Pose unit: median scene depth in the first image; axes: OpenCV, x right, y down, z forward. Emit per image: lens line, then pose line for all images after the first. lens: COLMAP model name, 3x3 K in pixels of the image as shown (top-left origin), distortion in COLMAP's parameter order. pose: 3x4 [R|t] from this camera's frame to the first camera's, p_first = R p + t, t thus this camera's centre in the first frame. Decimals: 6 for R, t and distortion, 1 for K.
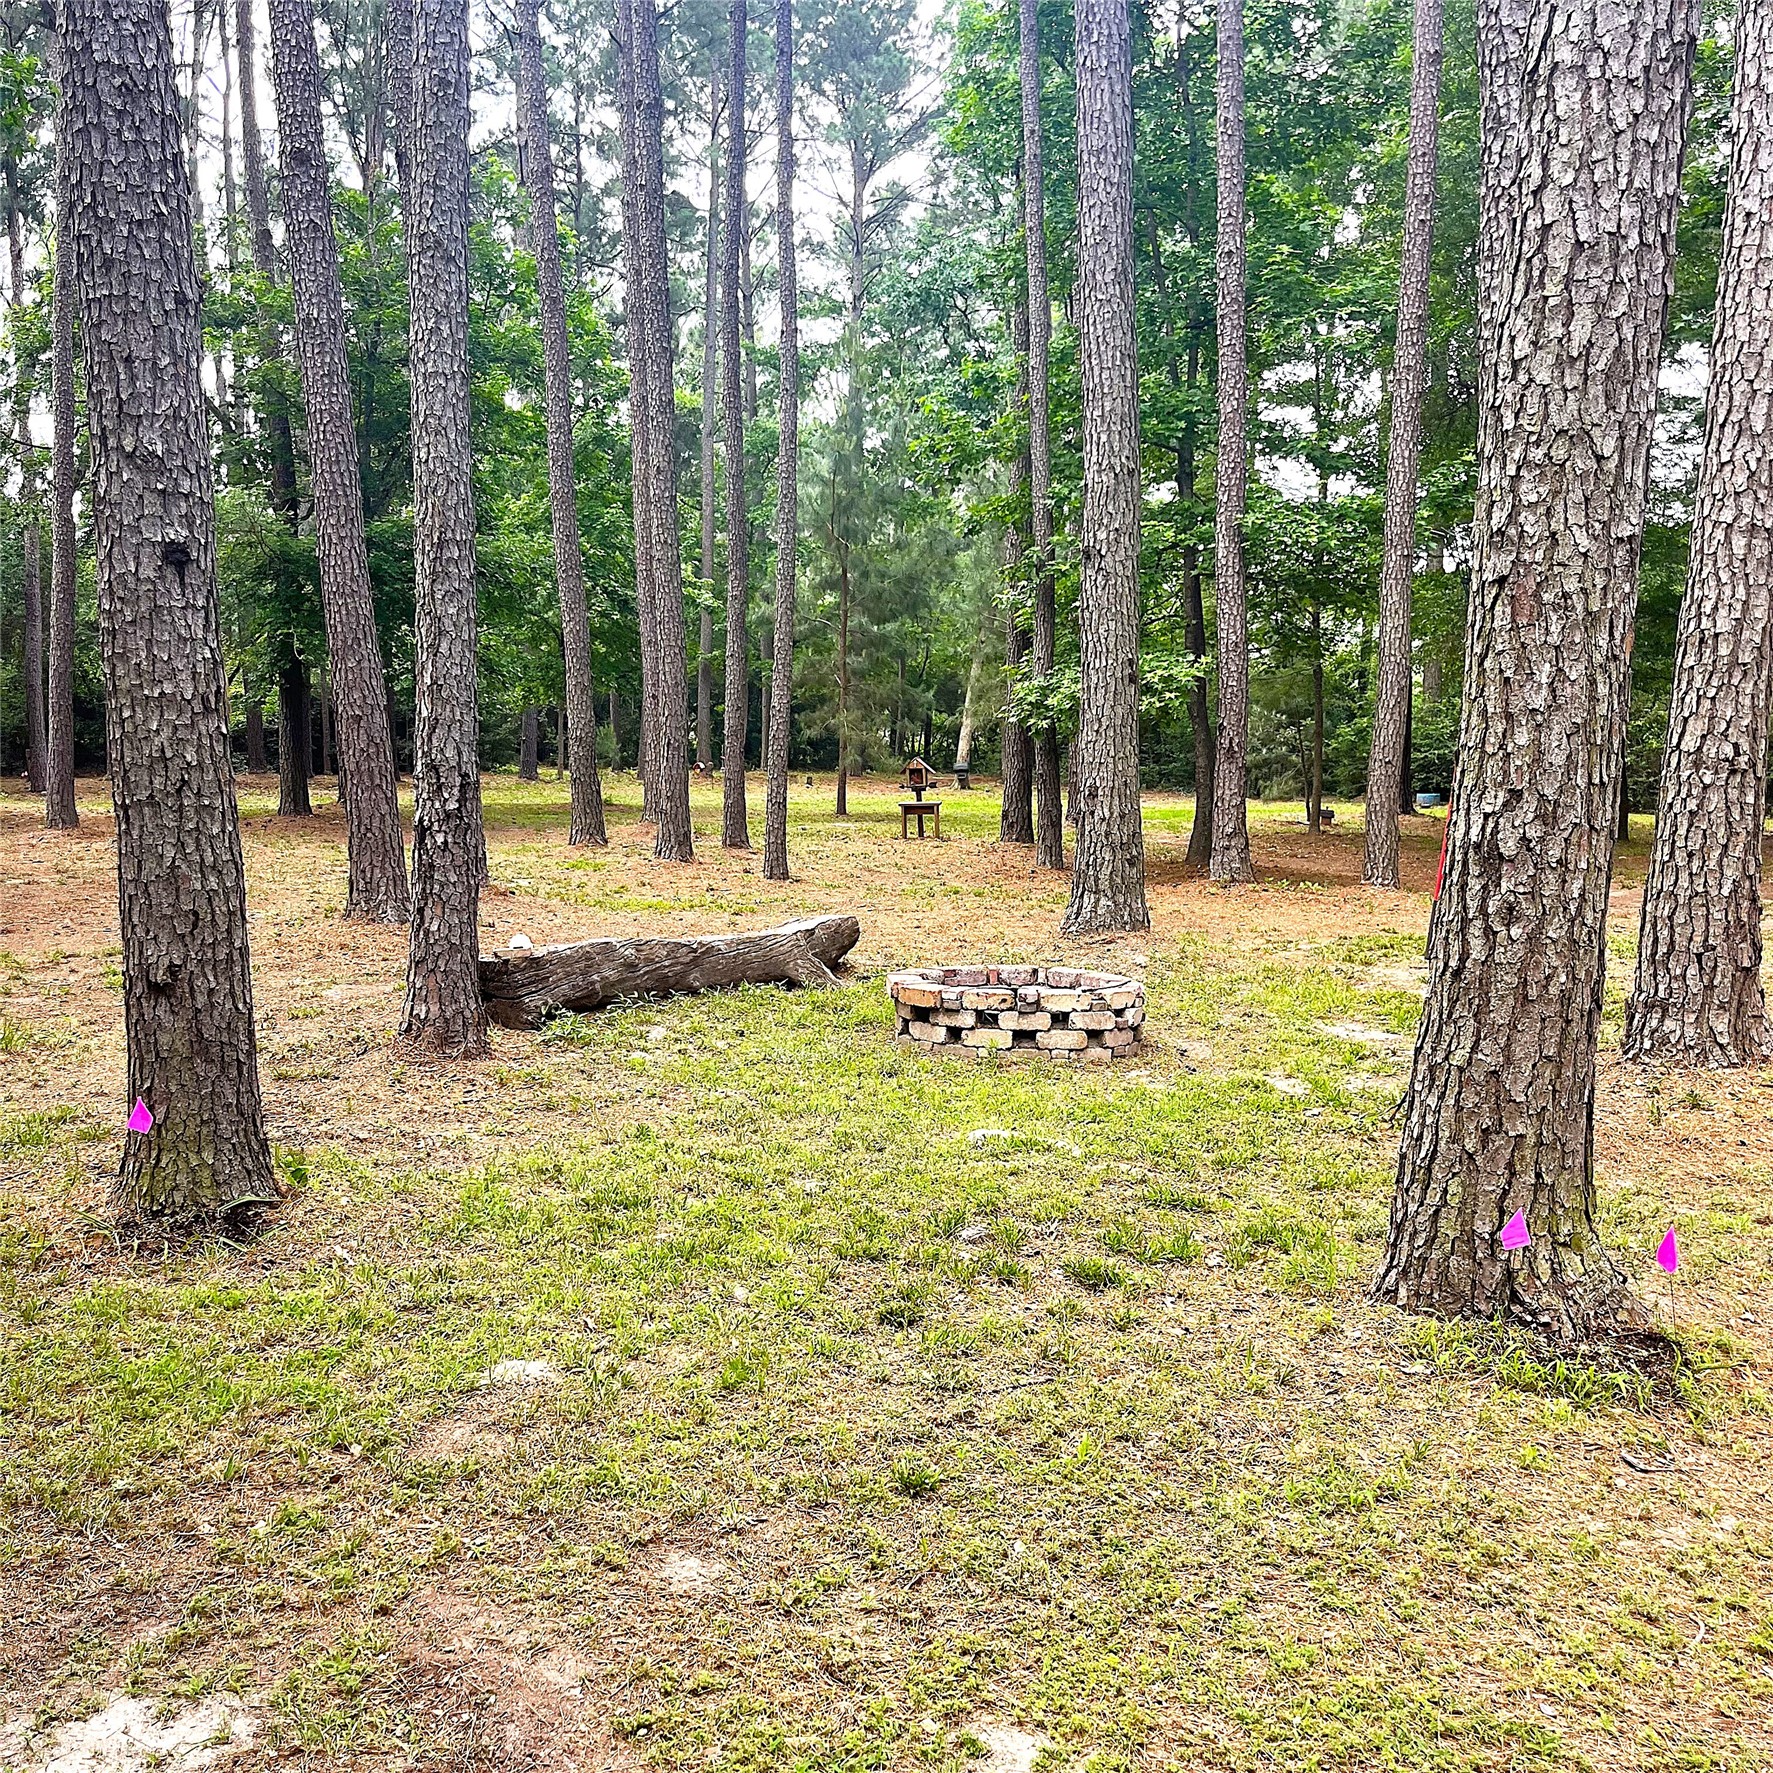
lens RADIAL K [[1821.4, 0, 892.4], [0, 1821.4, 882.6], [0, 0, 1]] dist [0.034970, 0.000000]
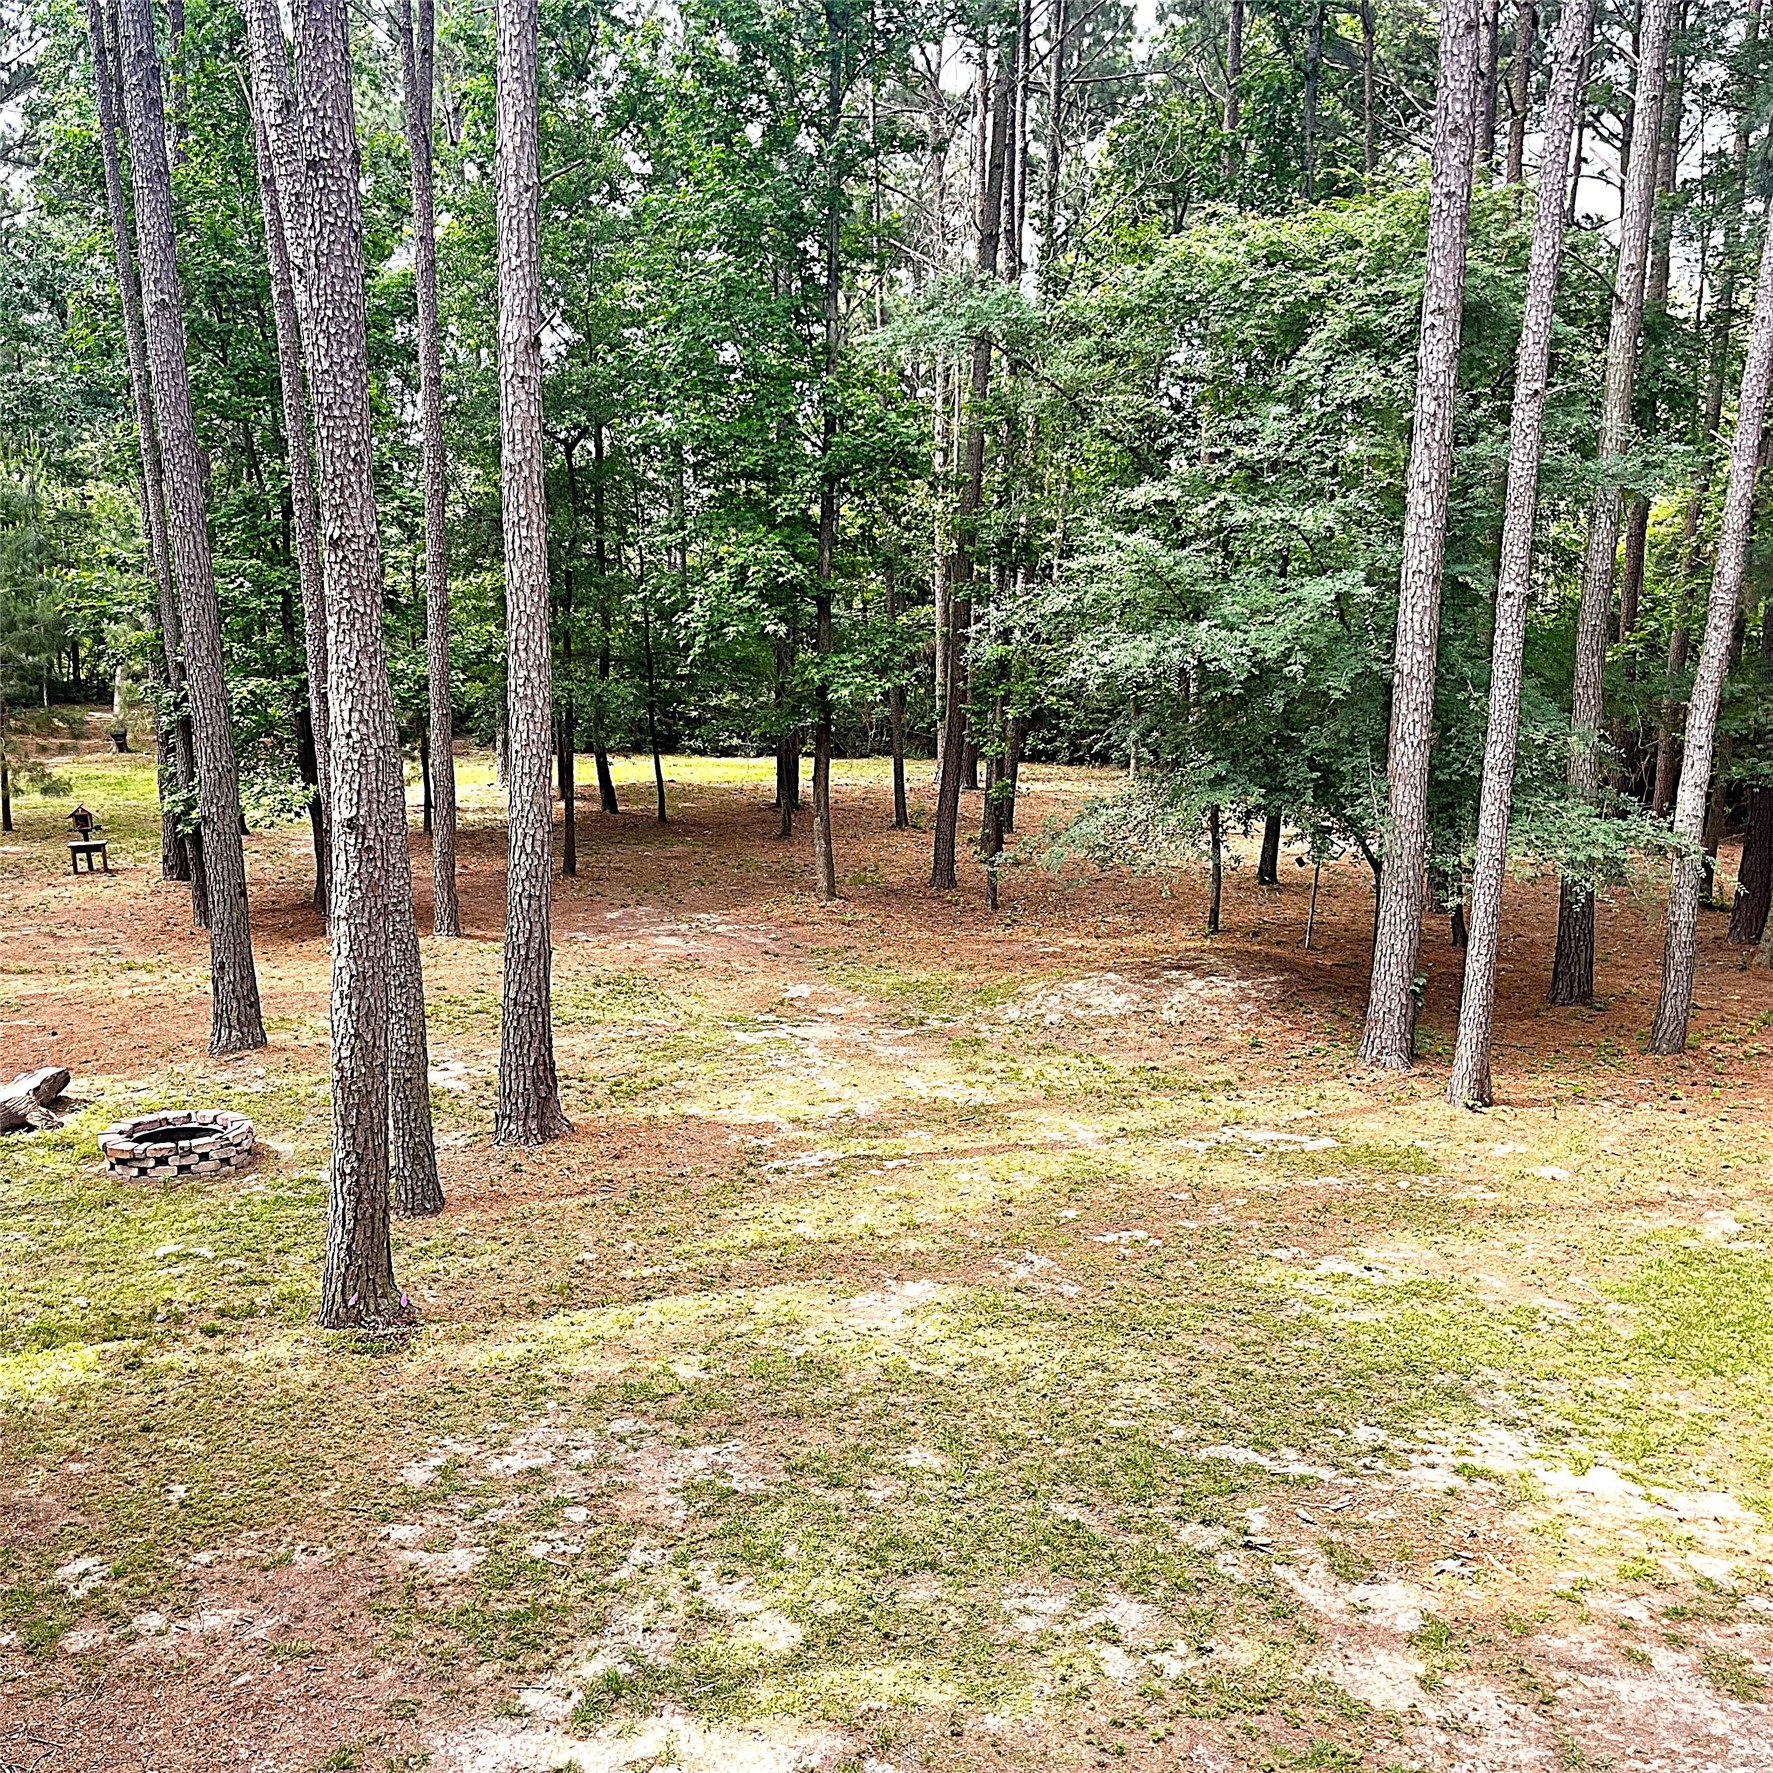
lens RADIAL K [[1821.4, 0, 886.8], [0, 1821.4, 893.8], [0, 0, 1]] dist [0.034970, 0.000000]
pose [[0.907262, -0.084242, 0.412043, -0.025962], [0.044475, 0.993458, 0.105184, -0.394034], [-0.418208, -0.077103, 0.905073, -1.067127]]
